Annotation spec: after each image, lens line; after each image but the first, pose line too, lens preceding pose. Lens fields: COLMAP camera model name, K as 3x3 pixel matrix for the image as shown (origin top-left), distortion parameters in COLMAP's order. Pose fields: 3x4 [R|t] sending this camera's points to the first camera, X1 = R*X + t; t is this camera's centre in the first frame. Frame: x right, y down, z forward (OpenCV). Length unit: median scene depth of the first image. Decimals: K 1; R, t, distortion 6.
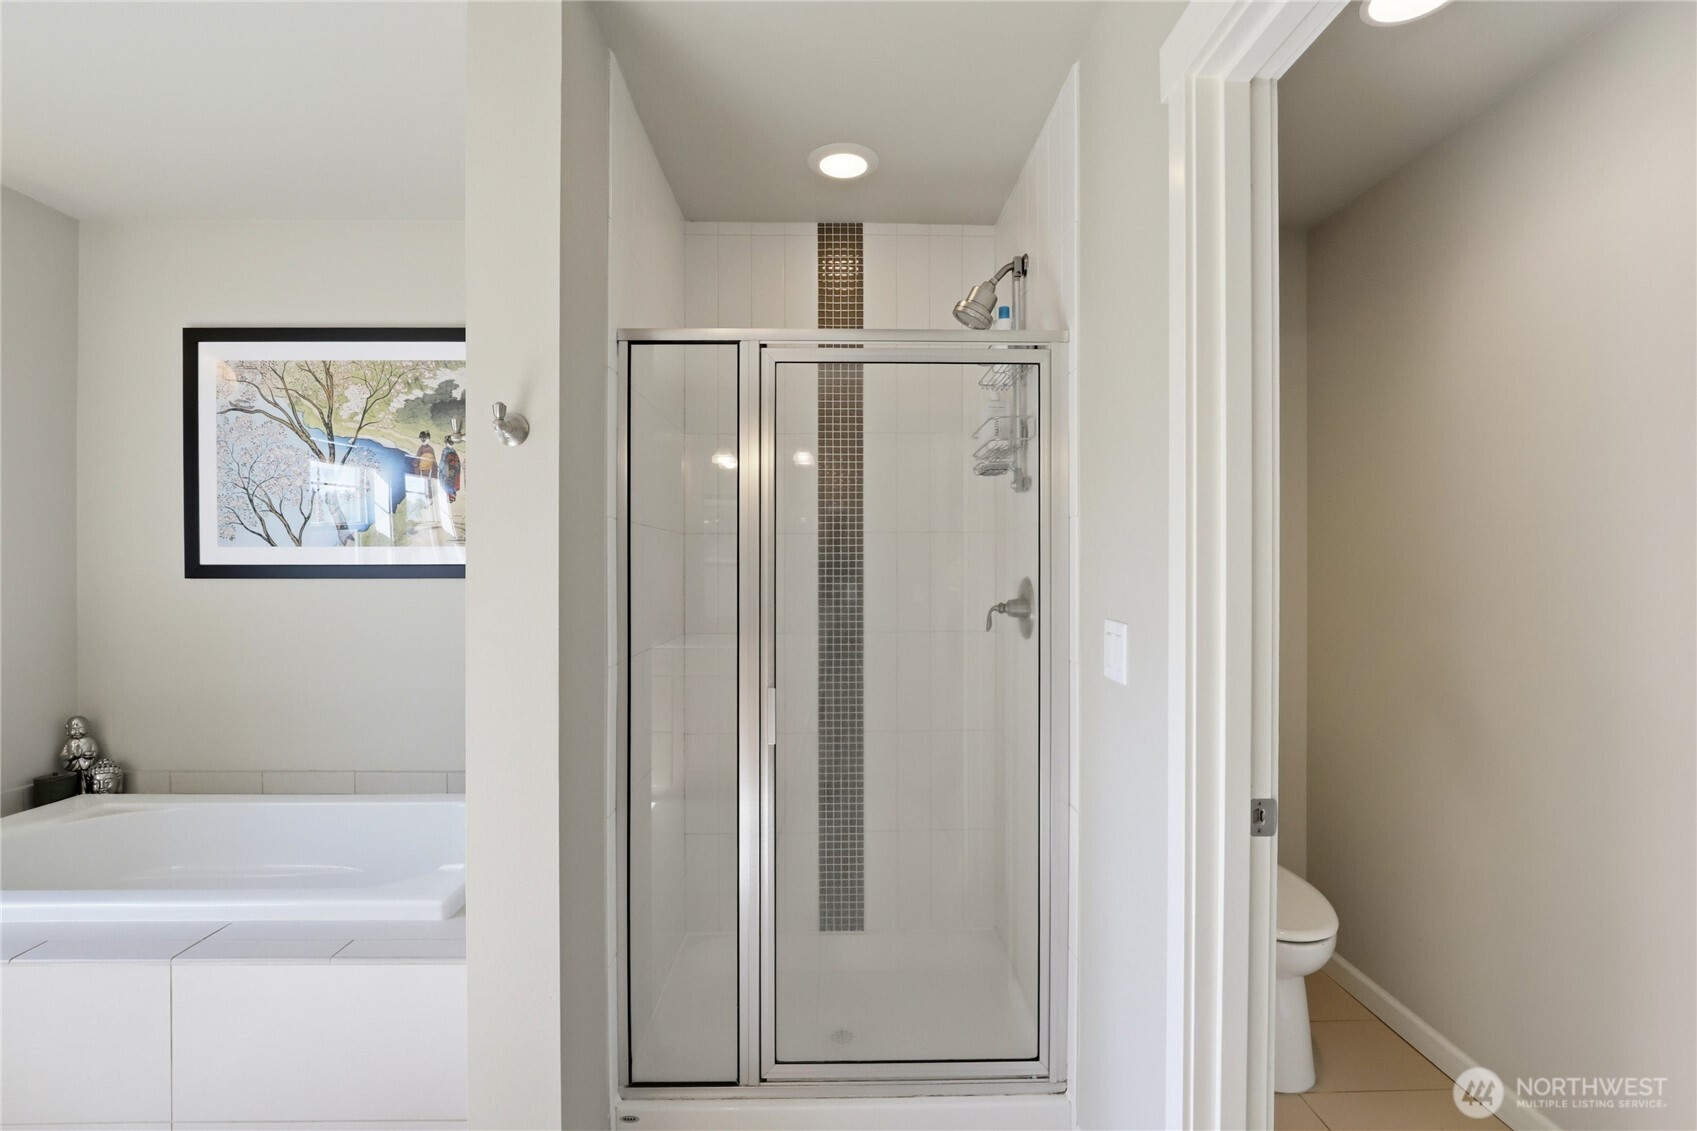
lens RADIAL K [[795.3, 0, 847.6], [0, 795.3, 566.9], [0, 0, 1]] dist [-0.012350, 0.002436]
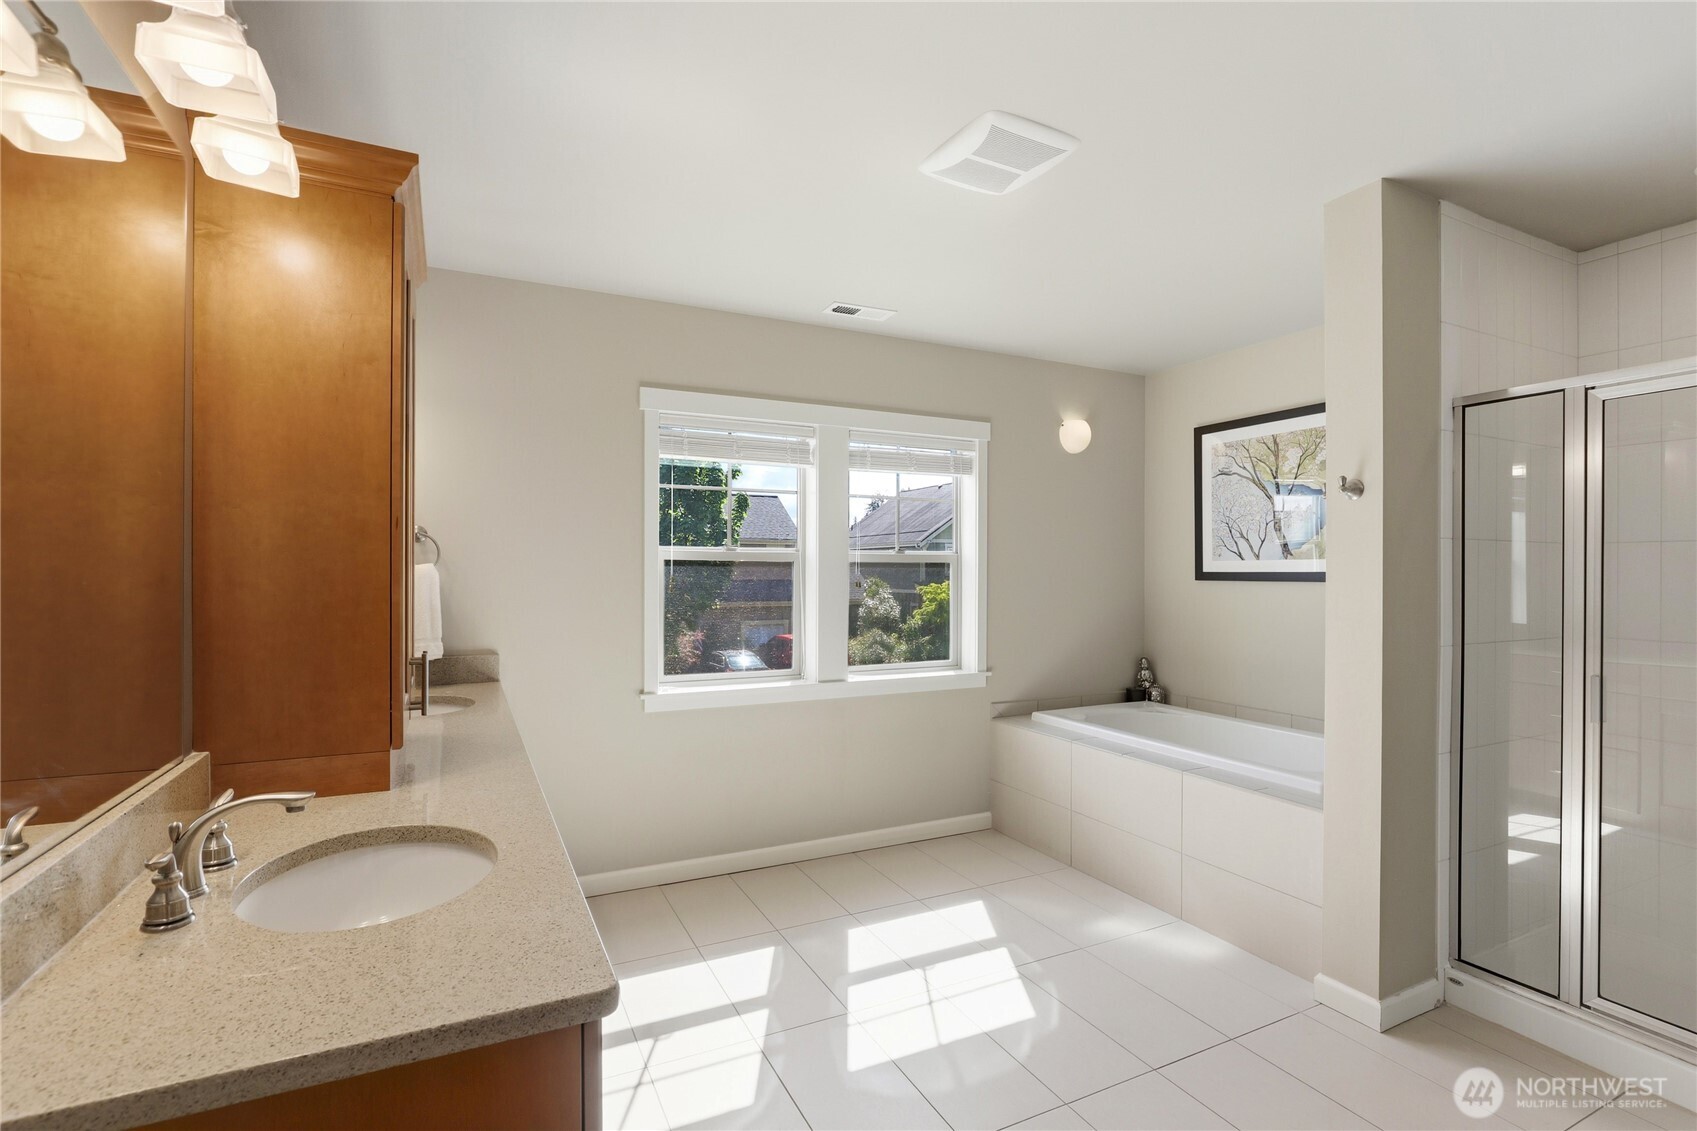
lens RADIAL K [[795.3, 0, 857.2], [0, 795.3, 568.8], [0, 0, 1]] dist [-0.012350, 0.002436]
pose [[0.438675, -0.001650, -0.898645, 0.334087], [-0.003623, 0.999987, -0.003604, -0.000908], [0.898639, 0.004837, 0.438663, -0.354625]]
